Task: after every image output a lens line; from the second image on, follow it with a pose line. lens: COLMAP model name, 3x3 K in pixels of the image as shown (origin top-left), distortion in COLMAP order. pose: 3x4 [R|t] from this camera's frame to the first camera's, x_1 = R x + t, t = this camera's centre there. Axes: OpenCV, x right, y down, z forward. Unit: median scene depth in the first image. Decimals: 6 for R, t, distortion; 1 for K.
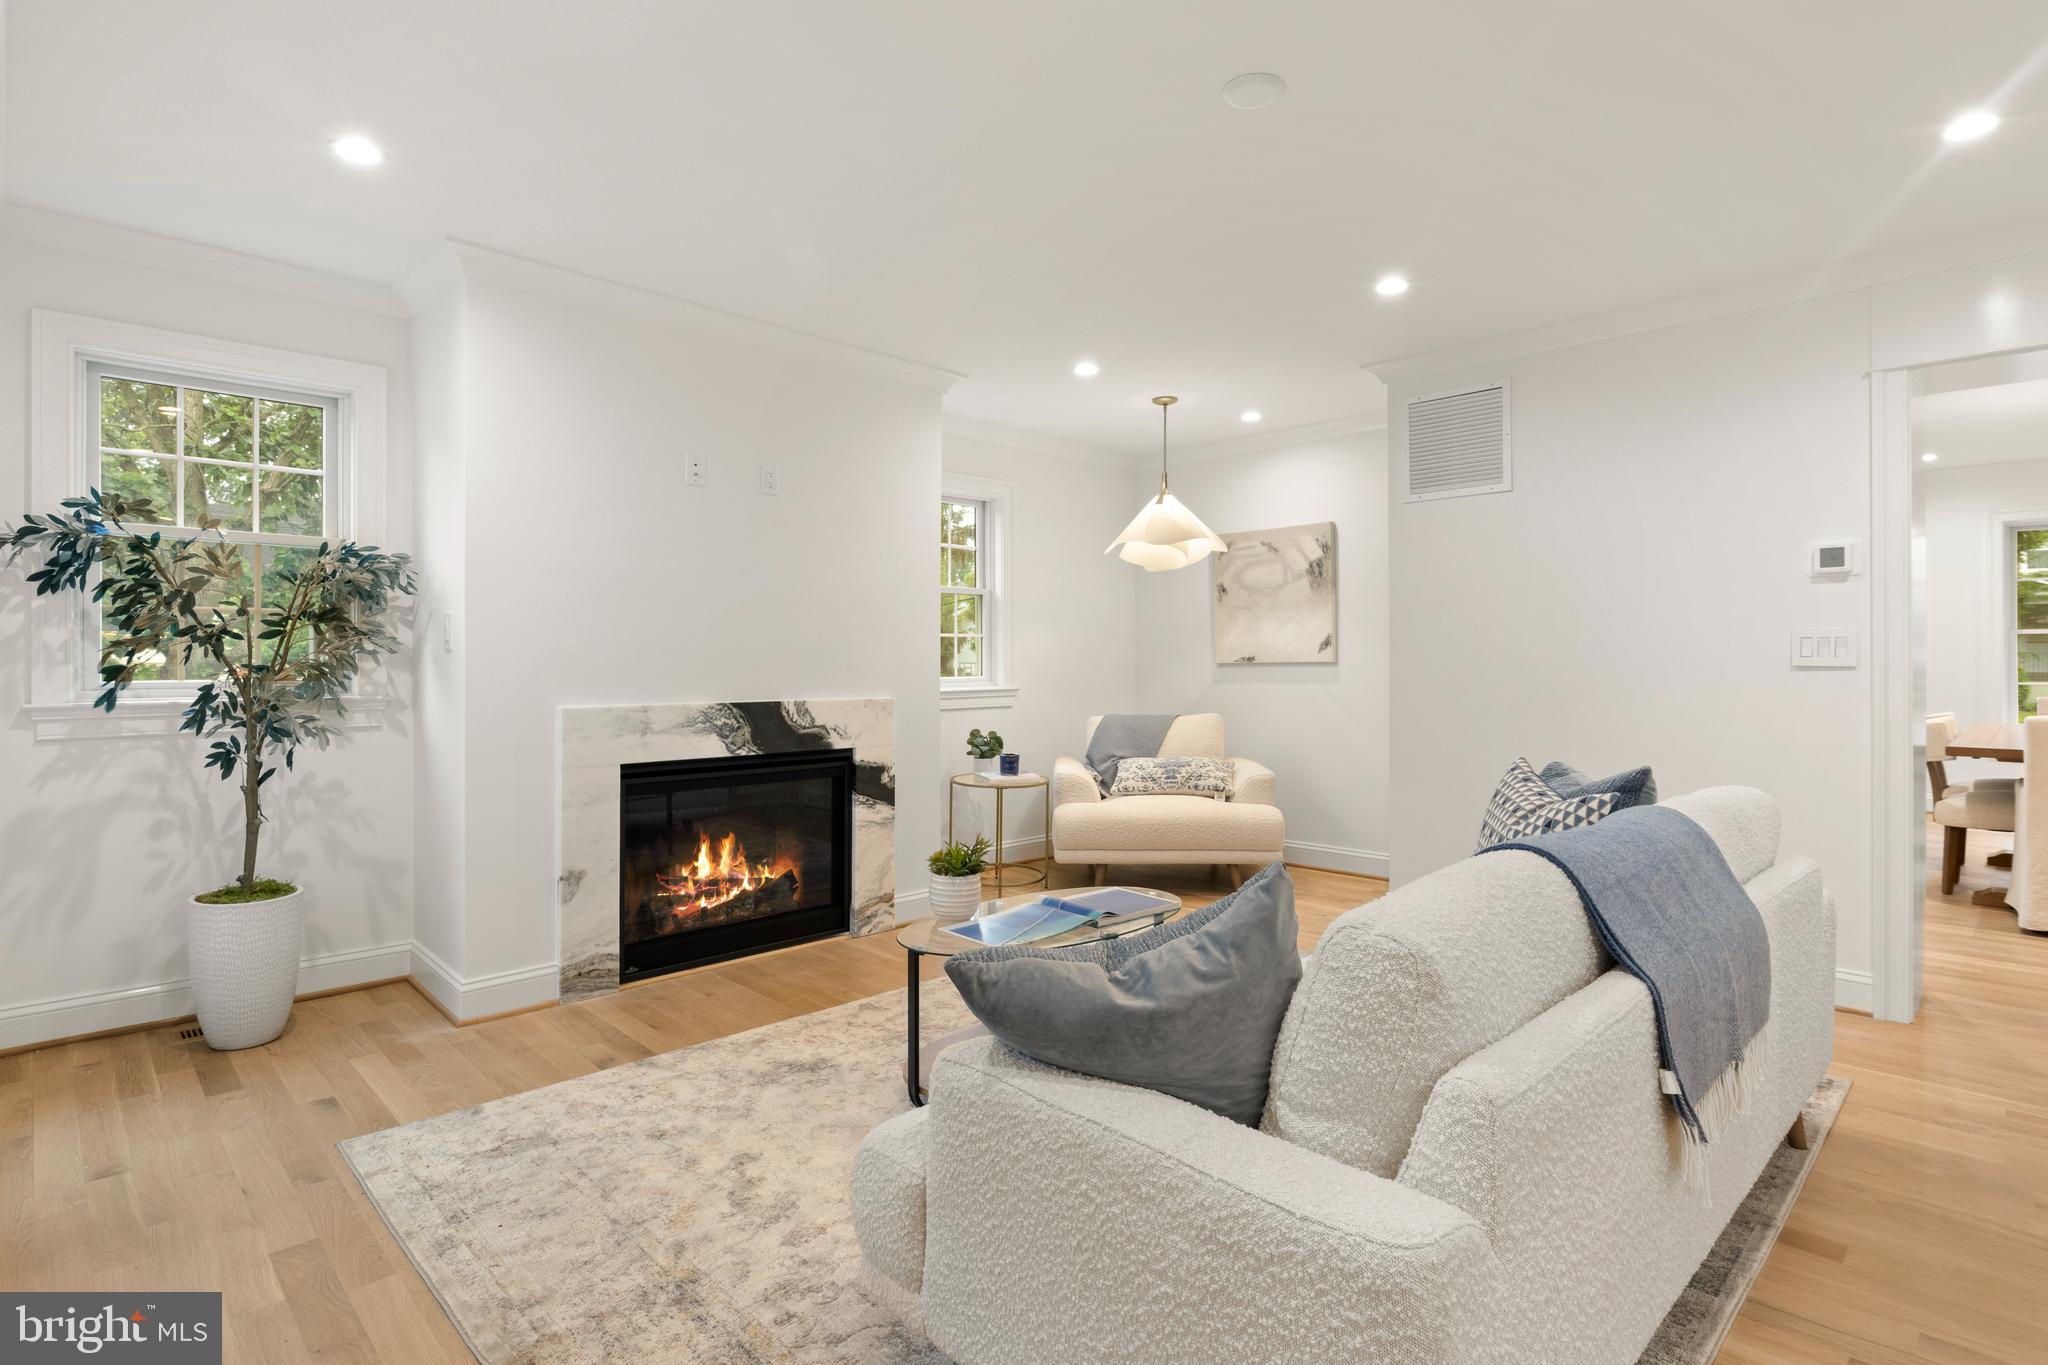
lens RADIAL K [[1017.3, 0, 1020.8], [0, 1017.3, 653.0], [0, 0, 1]] dist [-0.001699, -0.000043]
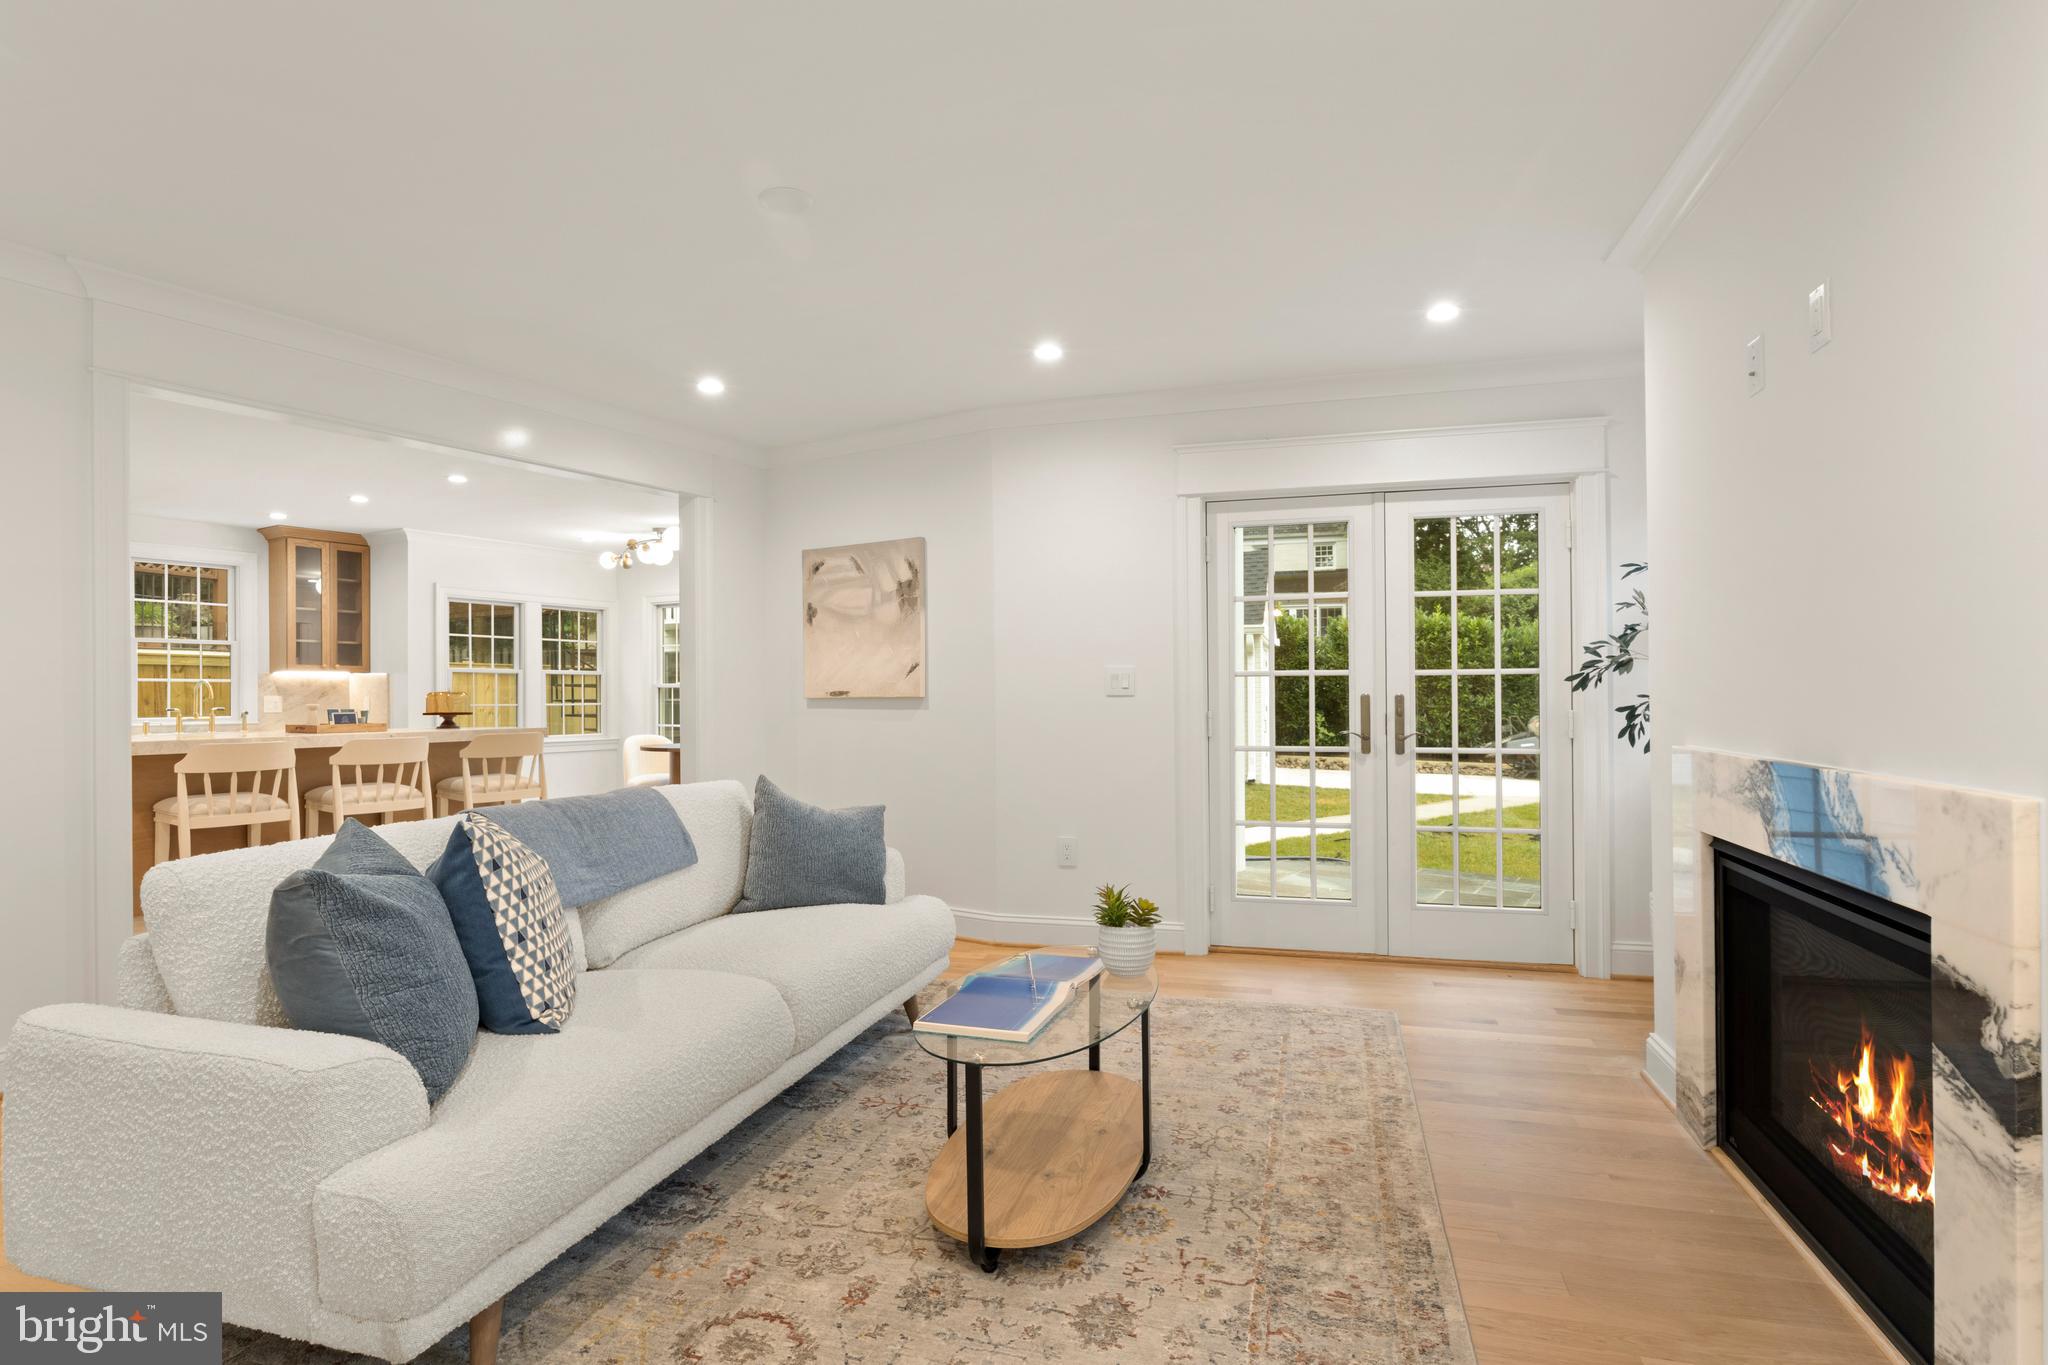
lens RADIAL K [[1017.3, 0, 1020.8], [0, 1017.3, 653.0], [0, 0, 1]] dist [-0.001699, -0.000043]
pose [[-0.866062, -0.009575, -0.499846, 0.346075], [0.014265, 0.998936, -0.043851, 0.008455], [0.499734, -0.045108, -0.865004, 1.275507]]
